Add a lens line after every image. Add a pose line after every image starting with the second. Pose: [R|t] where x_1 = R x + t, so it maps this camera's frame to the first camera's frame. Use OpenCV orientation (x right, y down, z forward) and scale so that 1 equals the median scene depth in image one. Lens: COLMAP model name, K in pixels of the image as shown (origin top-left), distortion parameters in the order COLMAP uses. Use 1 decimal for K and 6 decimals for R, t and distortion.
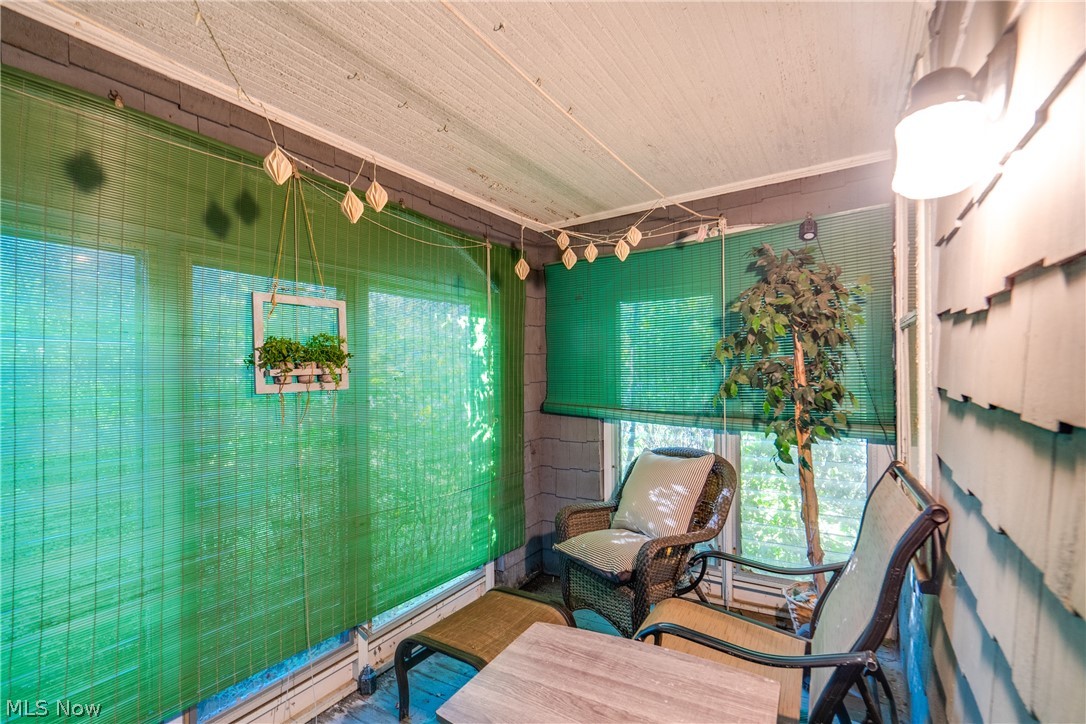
lens RADIAL K [[506.4, 0, 537.7], [0, 506.4, 365.0], [0, 0, 1]] dist [-0.005766, 0.005217]
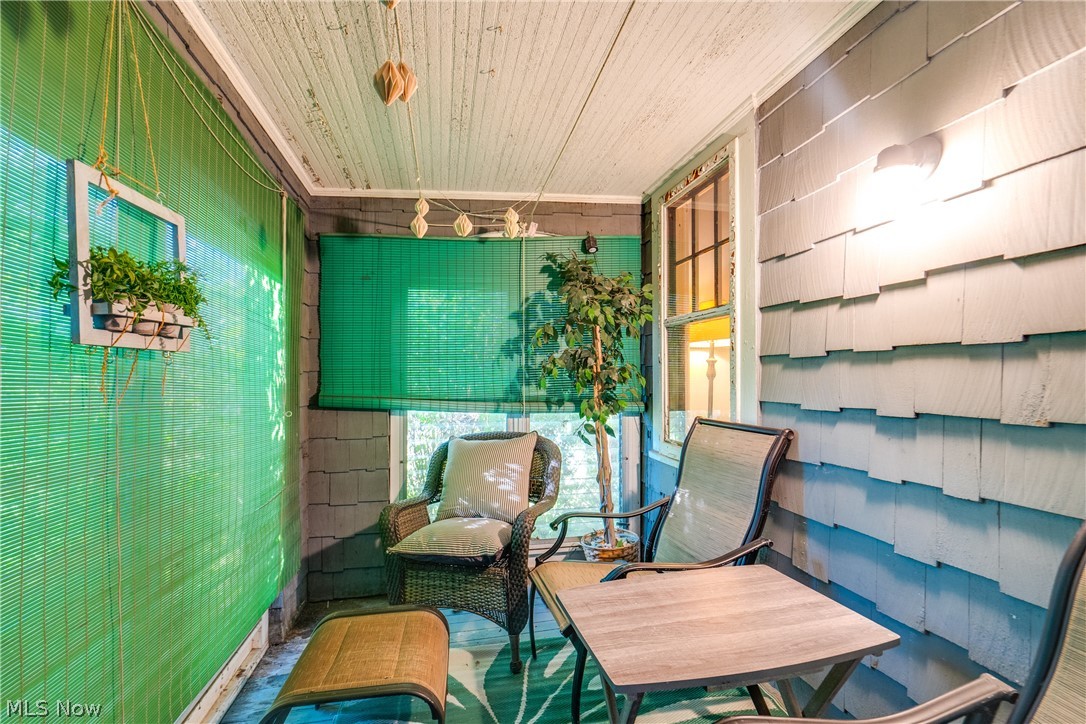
lens RADIAL K [[506.4, 0, 534.0], [0, 506.4, 365.5], [0, 0, 1]] dist [-0.005766, 0.005217]
pose [[0.749390, 0.026102, 0.661615, -0.347619], [-0.006552, 0.999466, -0.032009, 0.061086], [-0.662097, 0.019652, 0.749161, 0.160670]]
